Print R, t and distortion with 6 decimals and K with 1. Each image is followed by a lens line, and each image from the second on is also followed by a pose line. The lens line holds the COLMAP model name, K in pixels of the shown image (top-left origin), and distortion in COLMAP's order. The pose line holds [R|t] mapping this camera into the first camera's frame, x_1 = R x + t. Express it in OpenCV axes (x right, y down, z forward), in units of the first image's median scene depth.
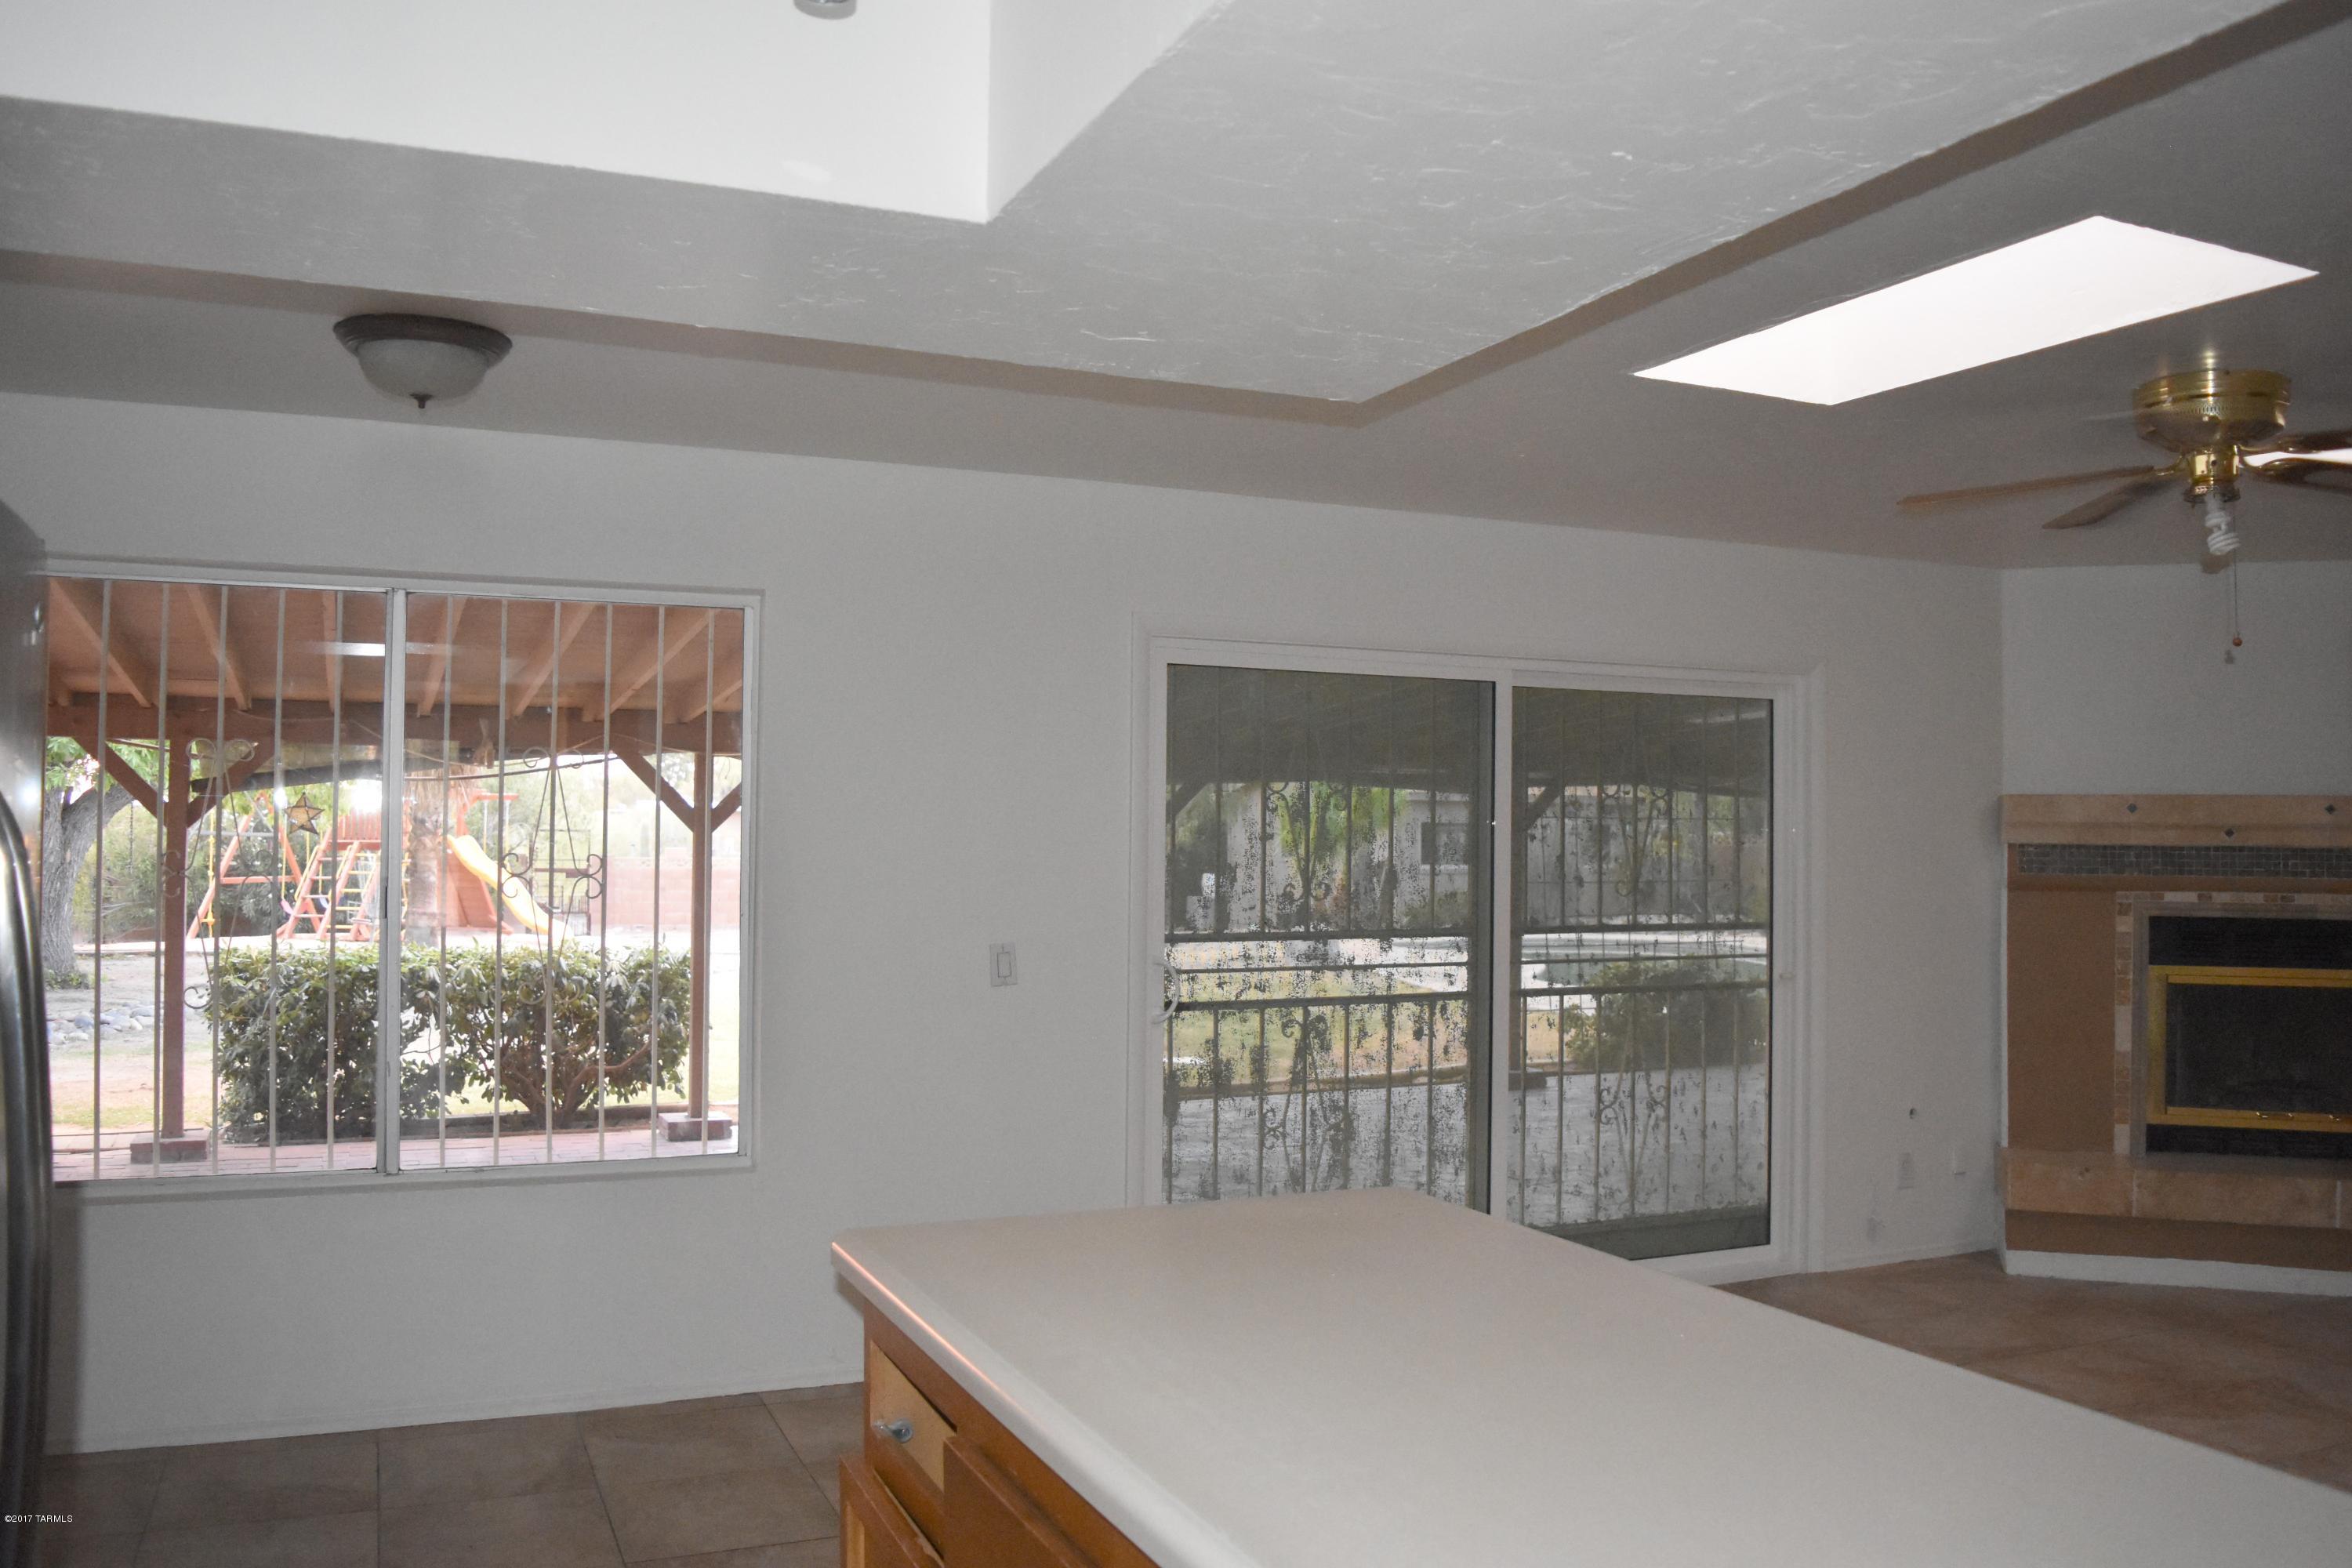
lens RADIAL K [[1853.3, 0, 1153.3], [0, 1853.3, 781.5], [0, 0, 1]] dist [-0.098694, 0.024367]
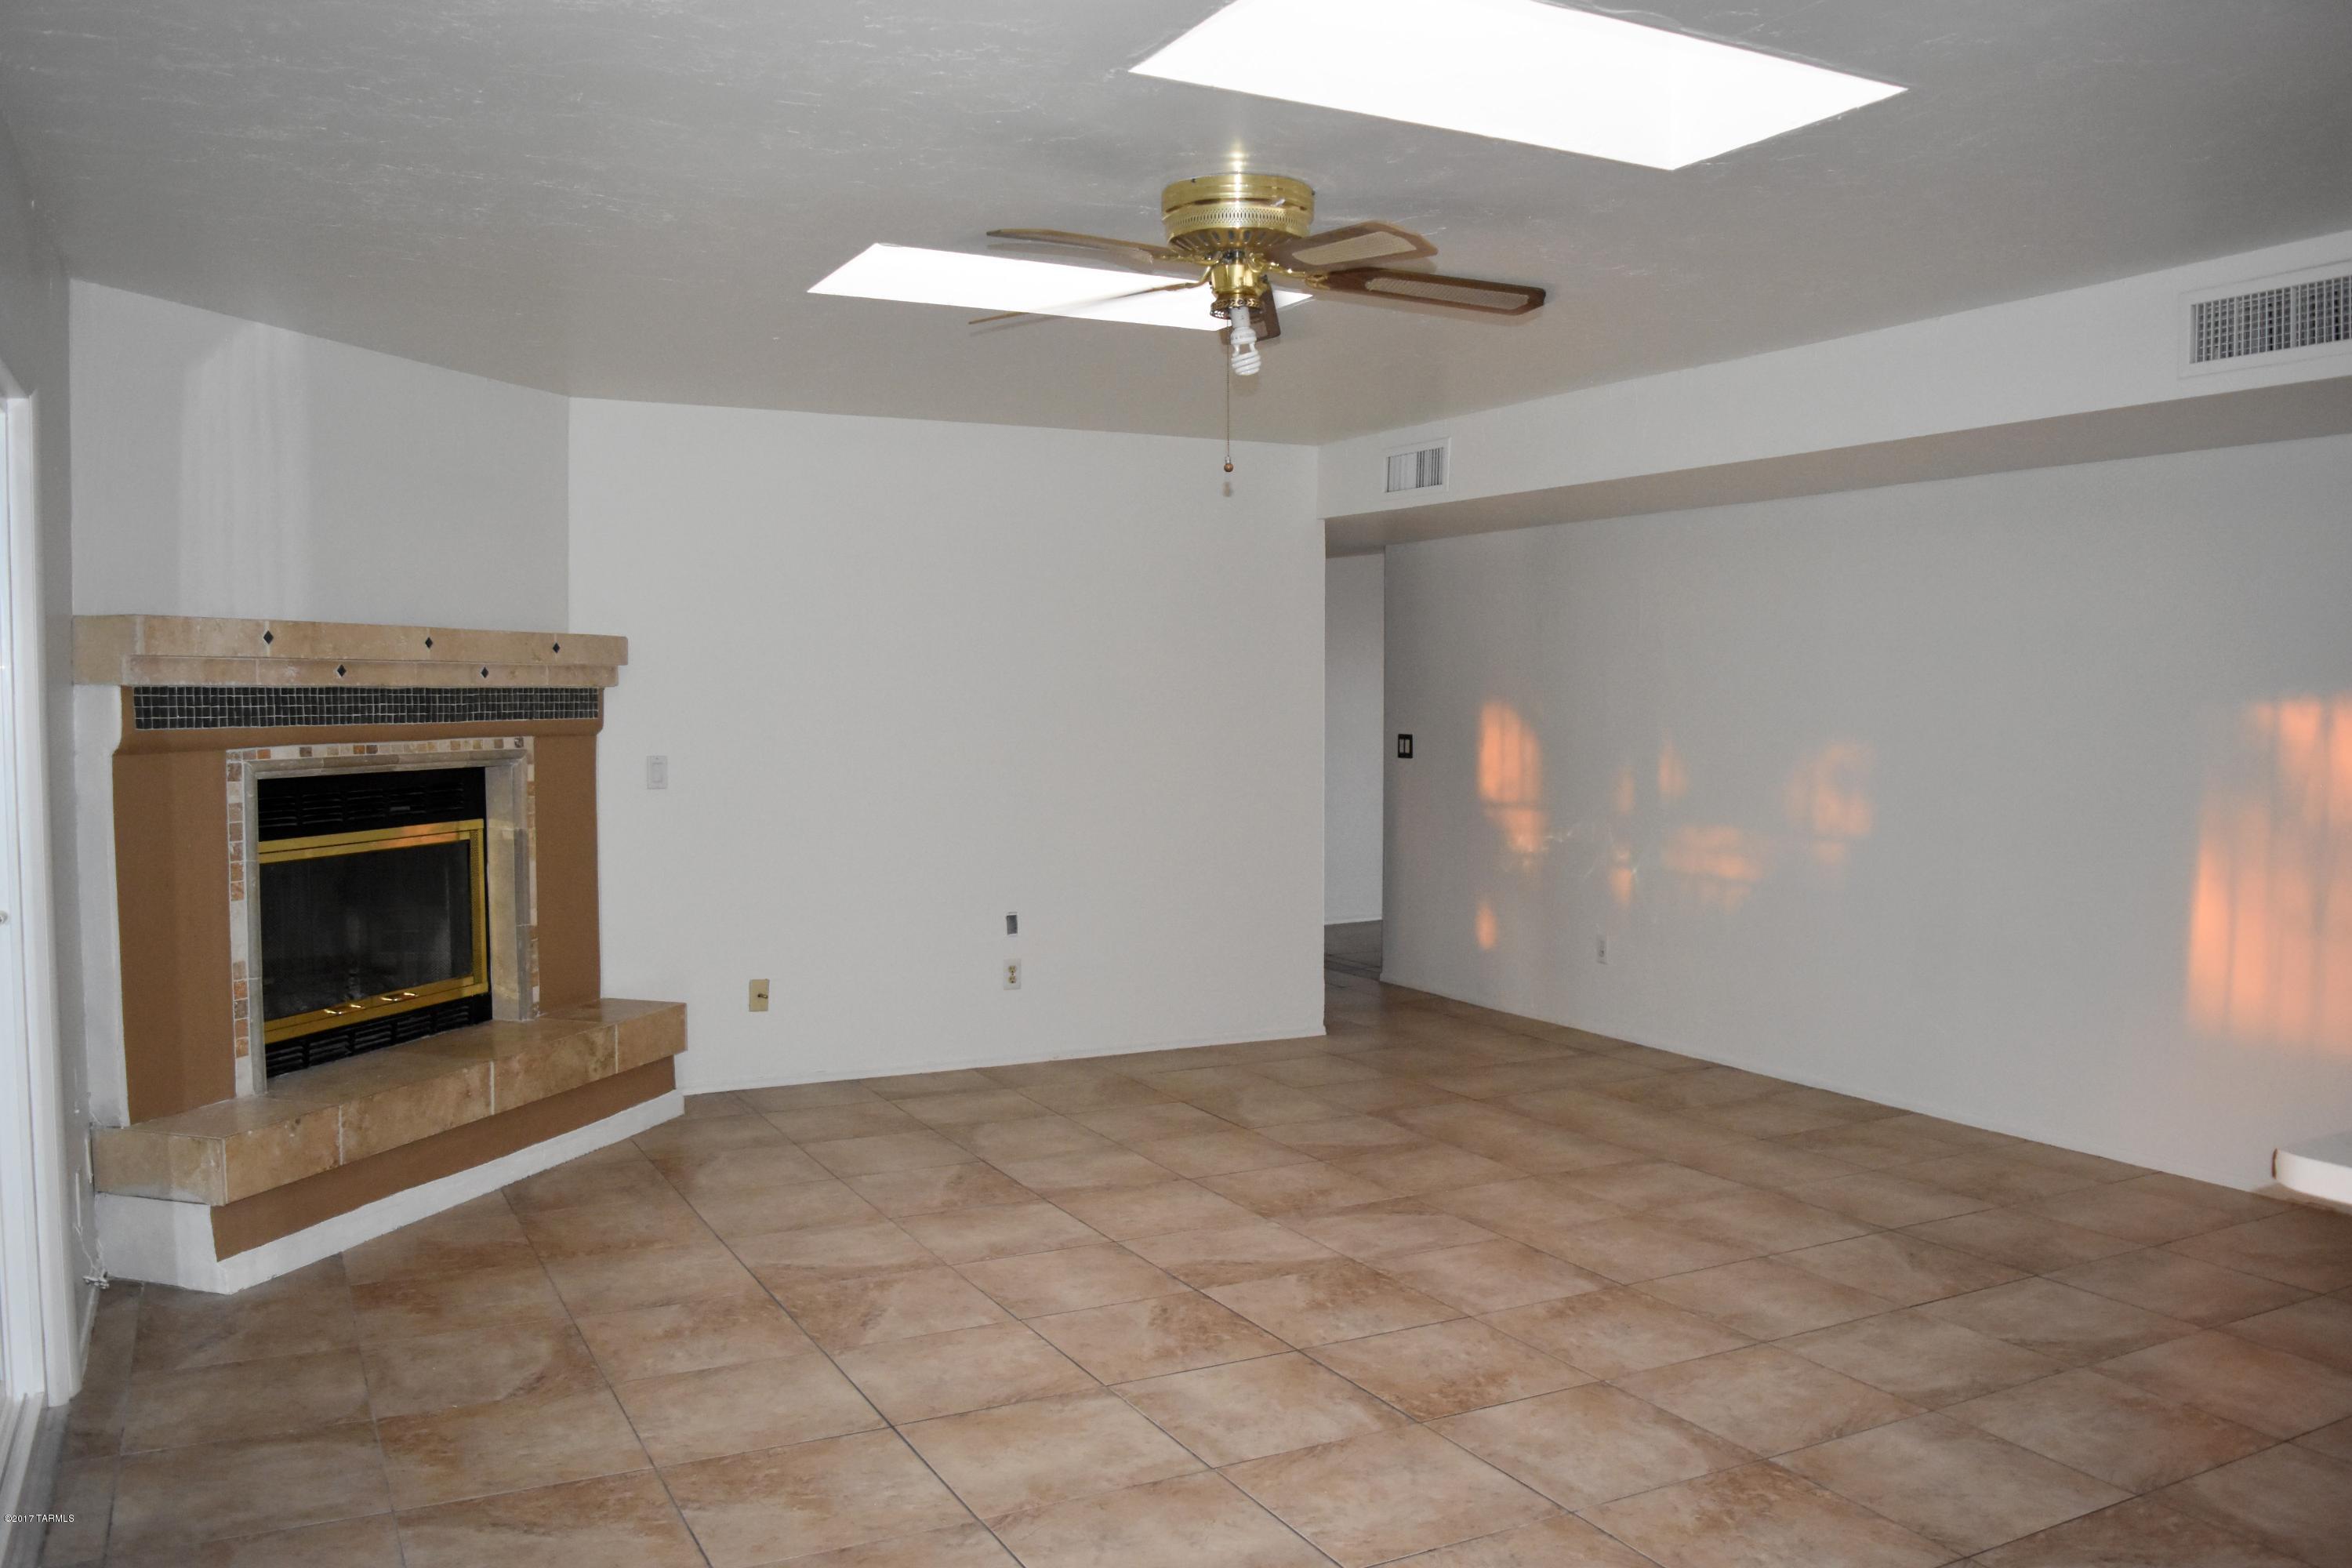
lens RADIAL K [[1853.3, 0, 1153.3], [0, 1853.3, 781.5], [0, 0, 1]] dist [-0.098694, 0.024367]
pose [[-0.065233, -0.060031, 0.996063, -0.147395], [-0.026199, 0.997948, 0.058428, 0.012941], [-0.997526, -0.022284, -0.066672, 0.421414]]
